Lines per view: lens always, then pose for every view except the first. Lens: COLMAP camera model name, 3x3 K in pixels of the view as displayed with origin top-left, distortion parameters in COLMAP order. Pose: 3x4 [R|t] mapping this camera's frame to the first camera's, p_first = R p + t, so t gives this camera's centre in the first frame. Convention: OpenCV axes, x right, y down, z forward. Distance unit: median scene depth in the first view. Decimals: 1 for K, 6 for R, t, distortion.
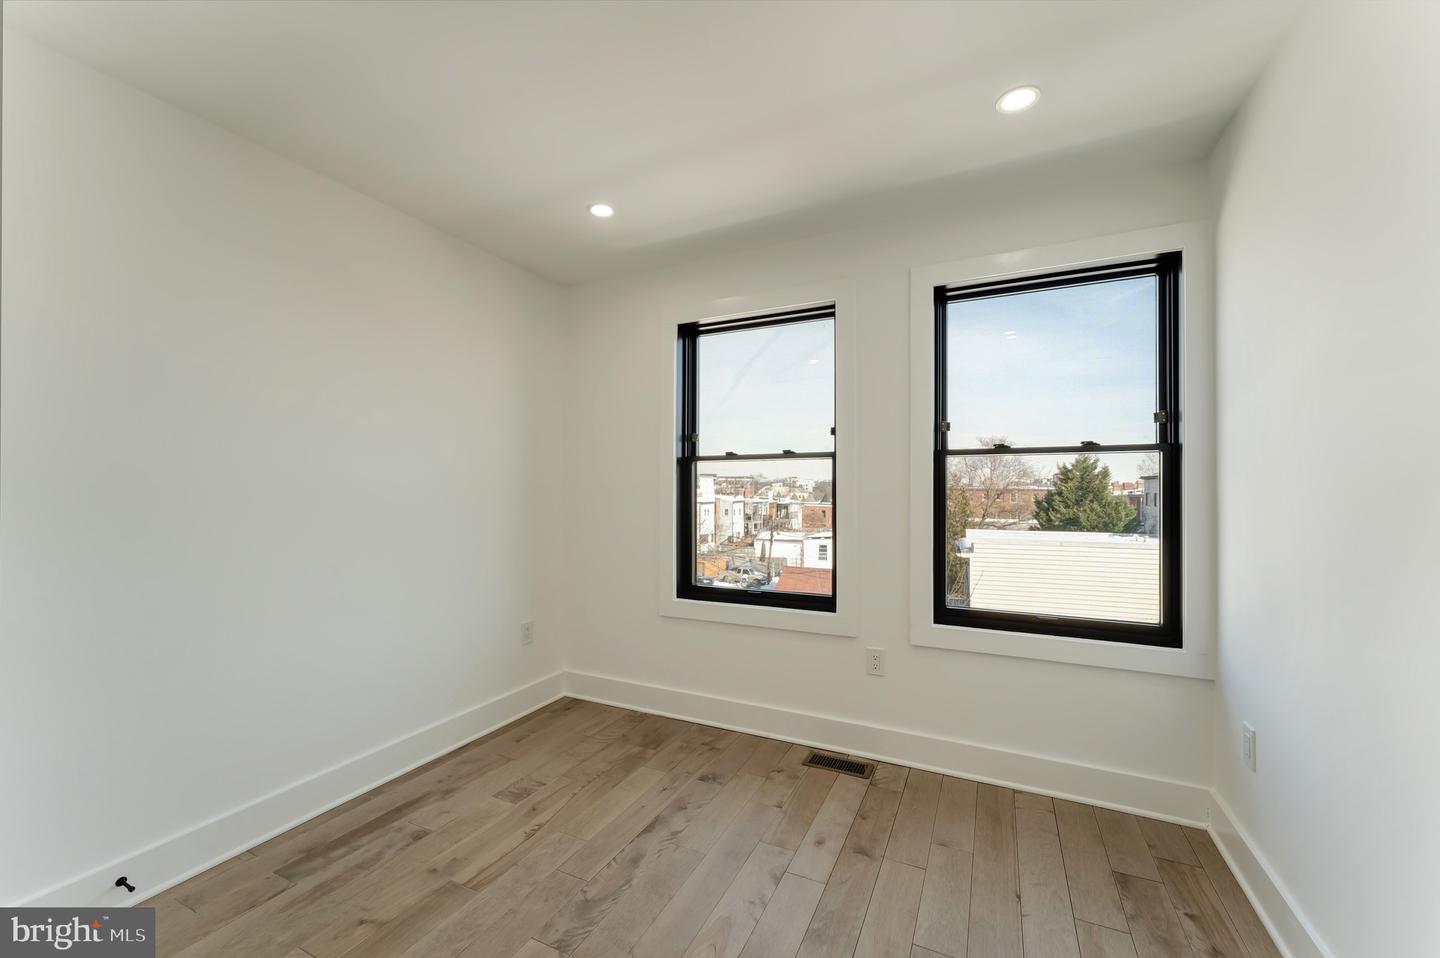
lens RADIAL K [[572.3, 0, 713.9], [0, 572.3, 481.5], [0, 0, 1]] dist [0.002962, 0.000395]
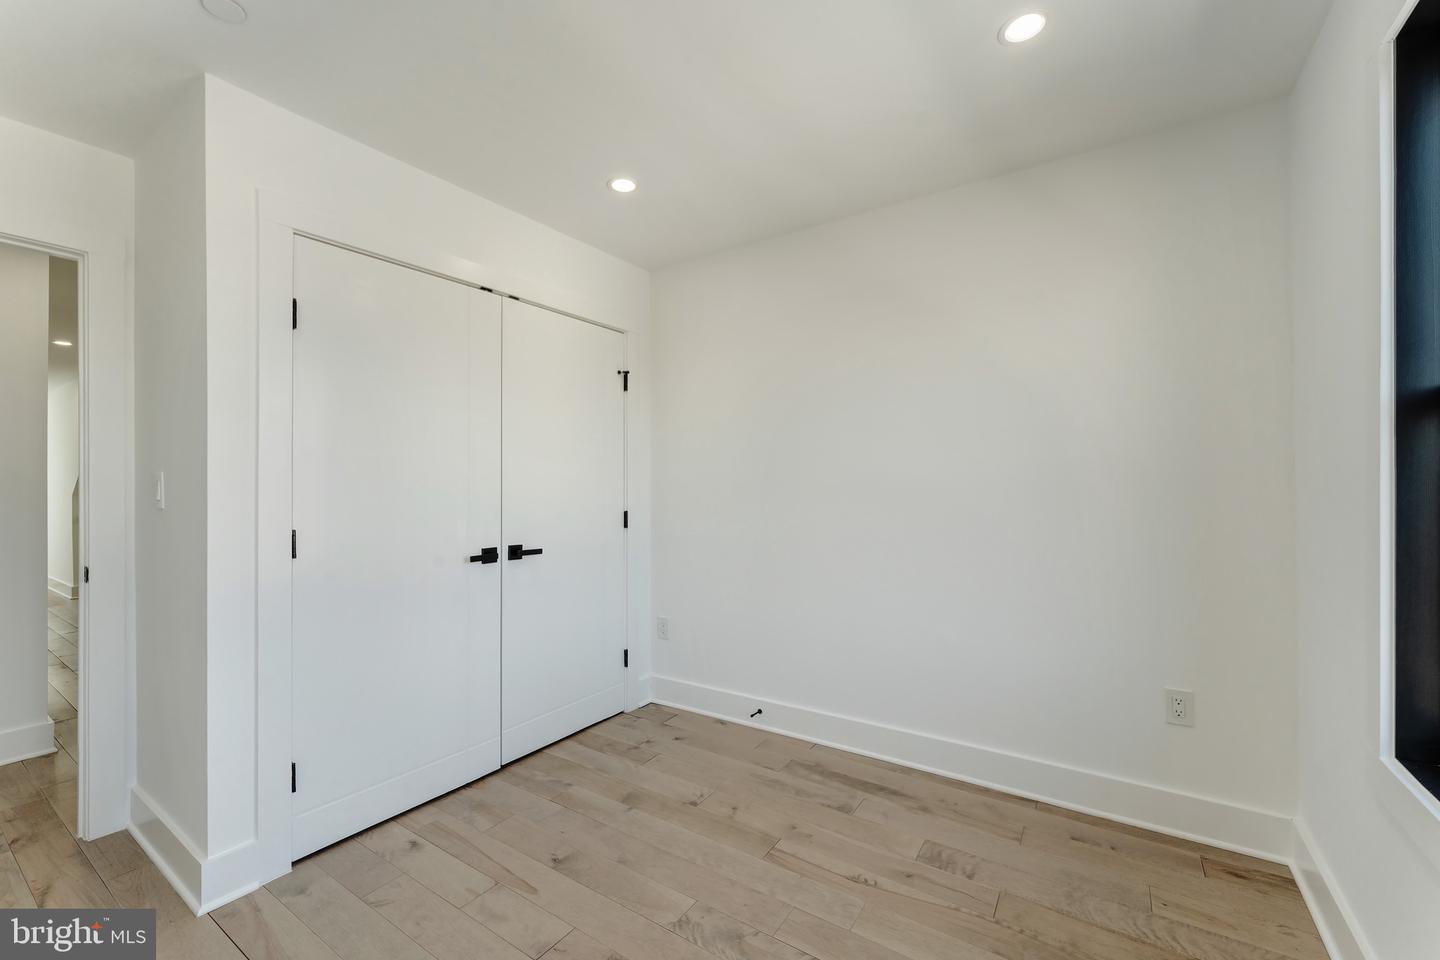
lens RADIAL K [[572.3, 0, 713.9], [0, 572.3, 482.5], [0, 0, 1]] dist [0.002962, 0.000395]
pose [[-0.130232, -0.006459, -0.991463, 0.537837], [0.022398, 0.999704, -0.009455, 0.016804], [0.991231, -0.023438, -0.130049, 0.856401]]
